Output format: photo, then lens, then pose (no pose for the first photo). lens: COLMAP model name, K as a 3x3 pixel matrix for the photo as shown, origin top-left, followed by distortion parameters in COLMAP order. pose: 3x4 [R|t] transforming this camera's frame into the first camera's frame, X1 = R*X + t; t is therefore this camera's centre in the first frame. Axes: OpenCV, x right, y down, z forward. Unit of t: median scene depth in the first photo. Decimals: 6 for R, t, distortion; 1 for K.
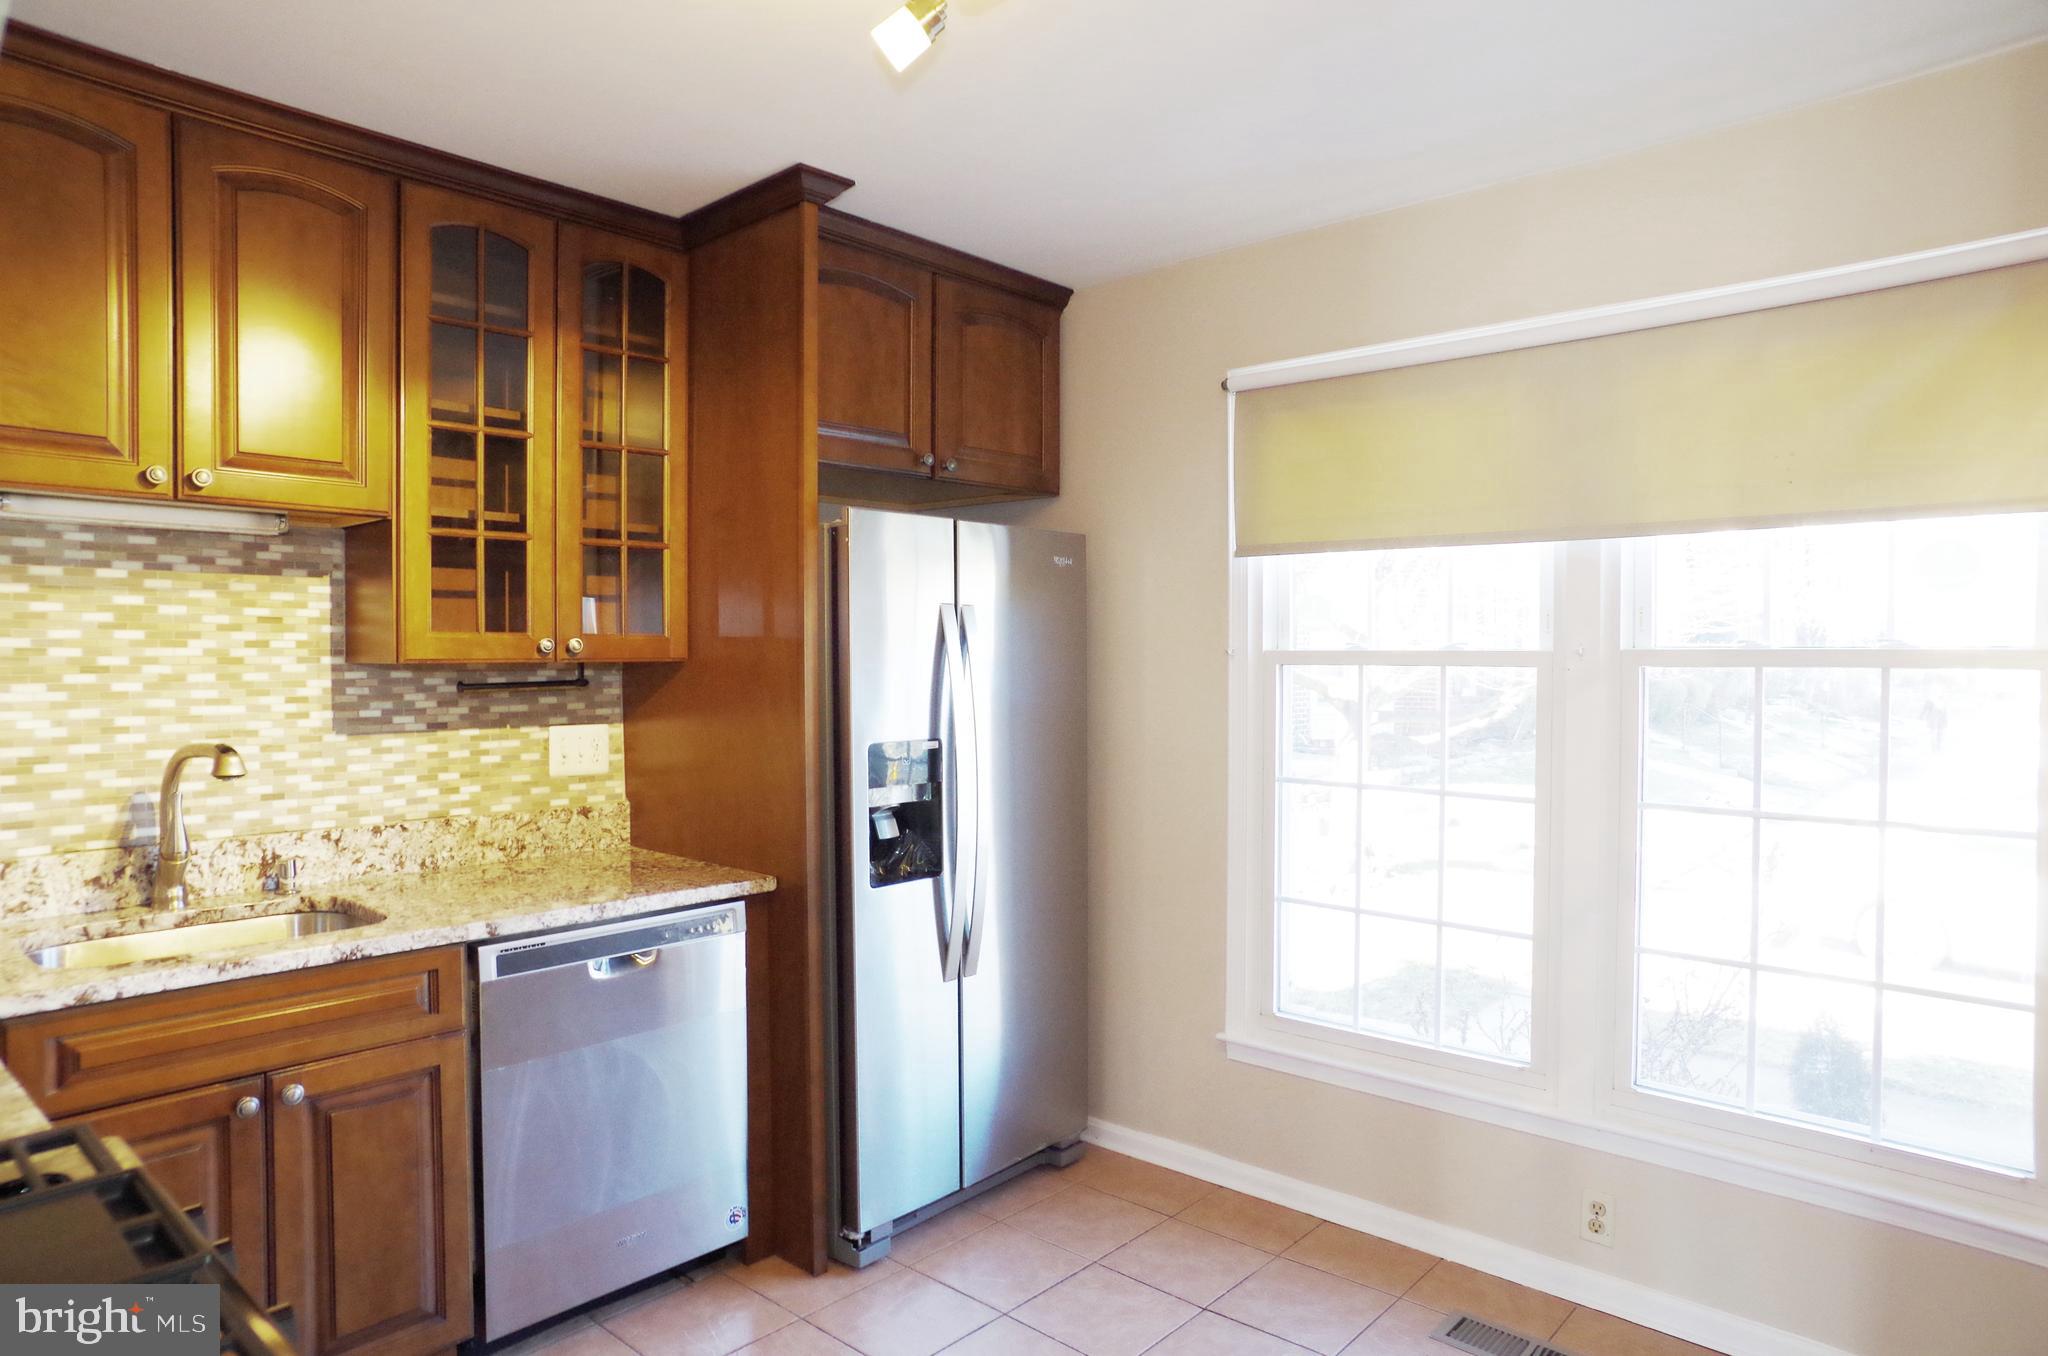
lens RADIAL K [[1246.7, 0, 1024.0], [0, 1246.7, 678.0], [0, 0, 1]] dist [-0.088610, 0.074381]
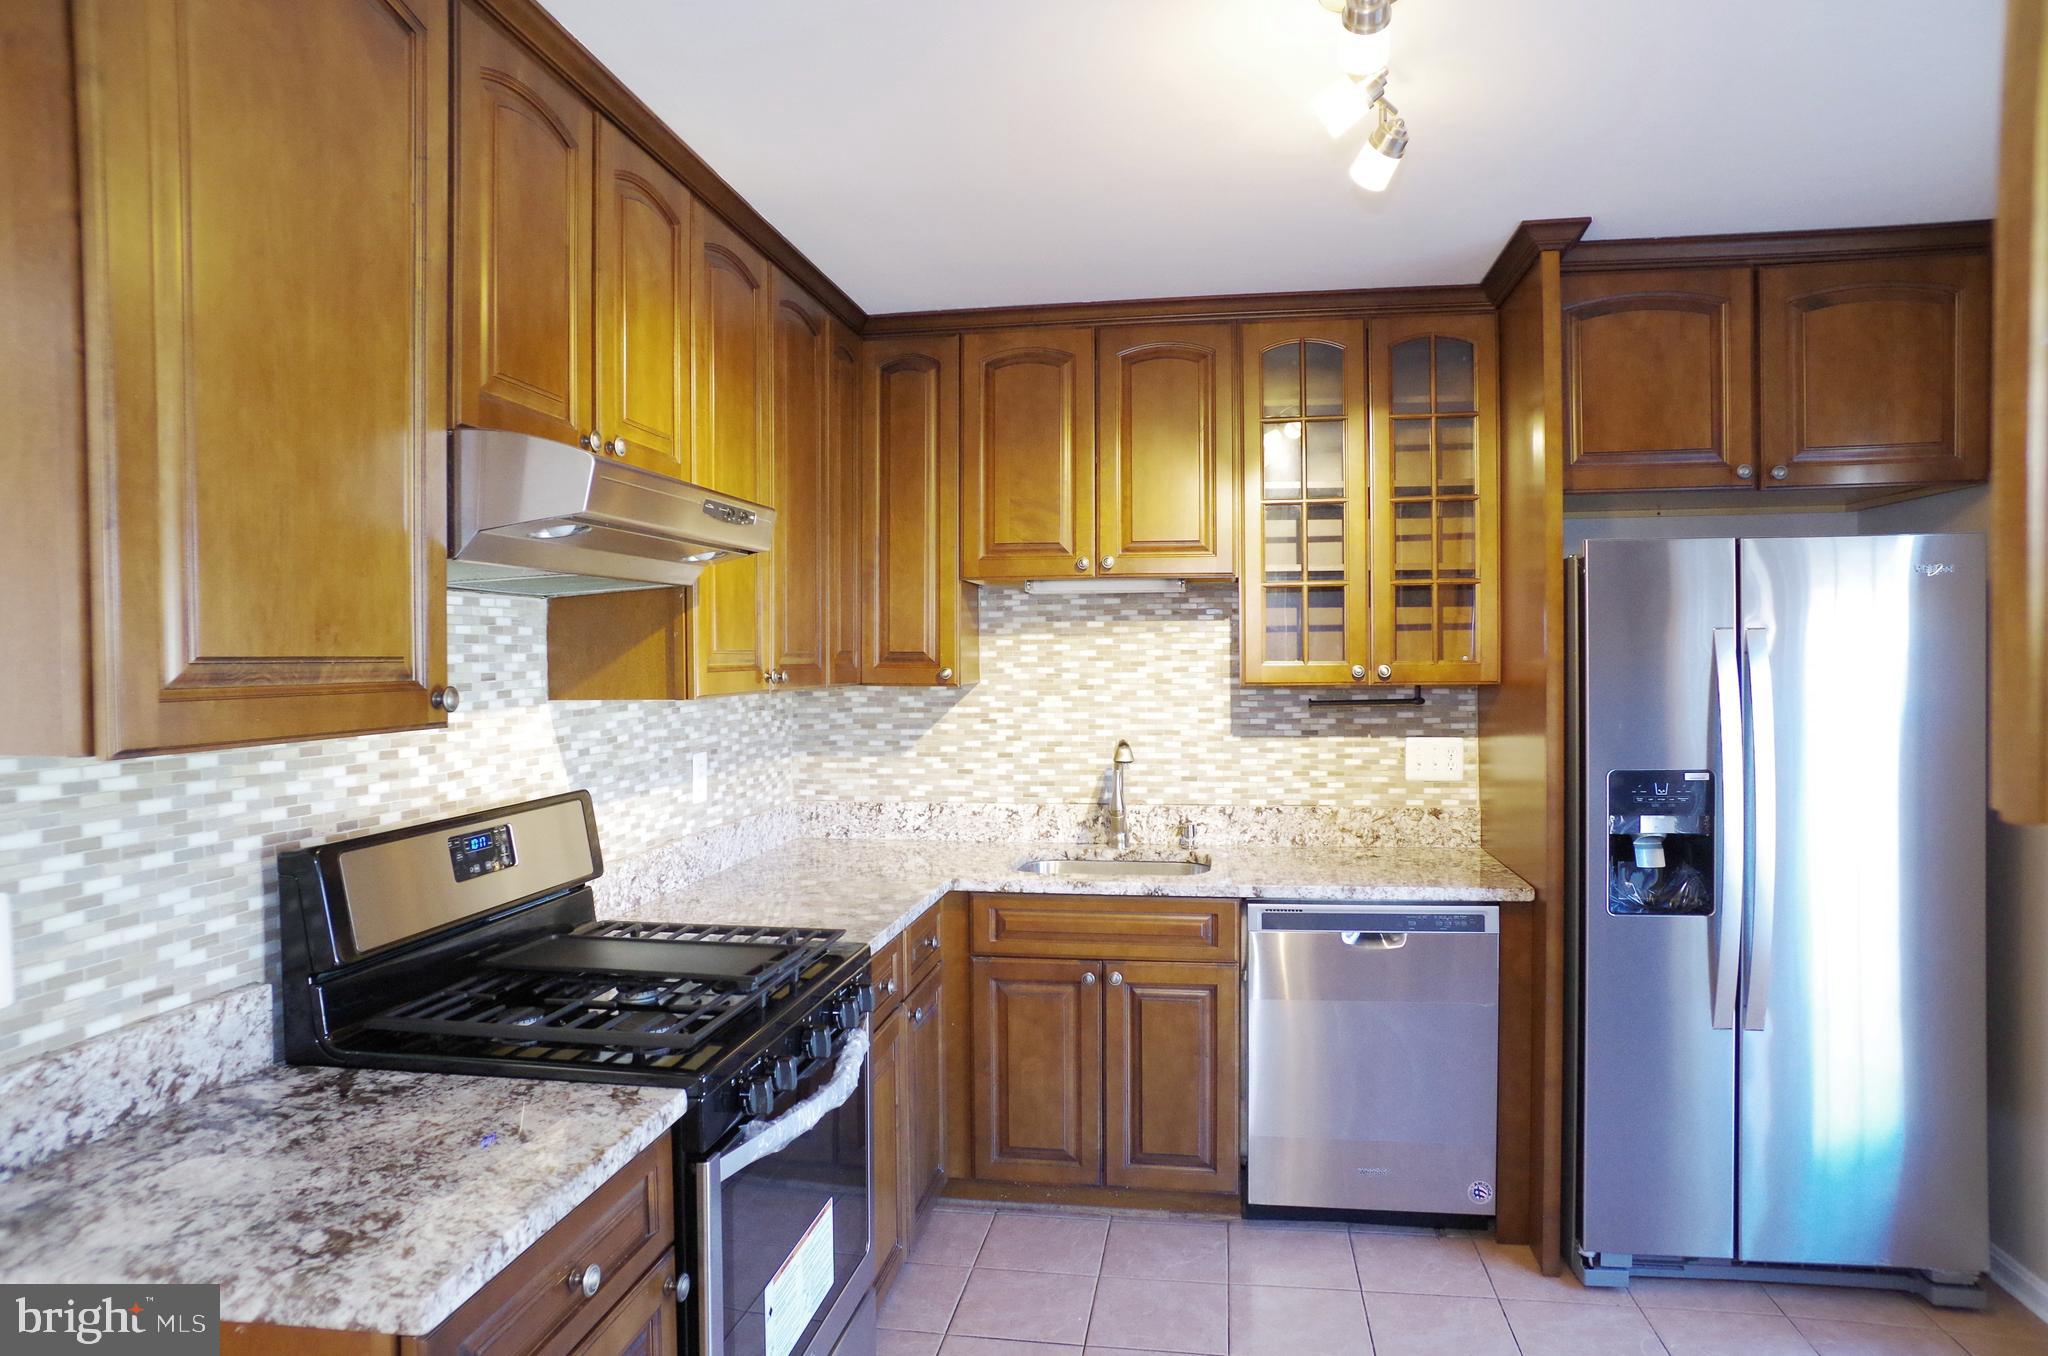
lens RADIAL K [[1268.0, 0, 1032.4], [0, 1268.0, 670.1], [0, 0, 1]] dist [-0.087349, 0.077690]
pose [[0.550147, 0.007341, -0.835035, 0.487605], [-0.007918, 0.999962, 0.003575, -0.030357], [0.835030, 0.004646, 0.550185, 0.049768]]
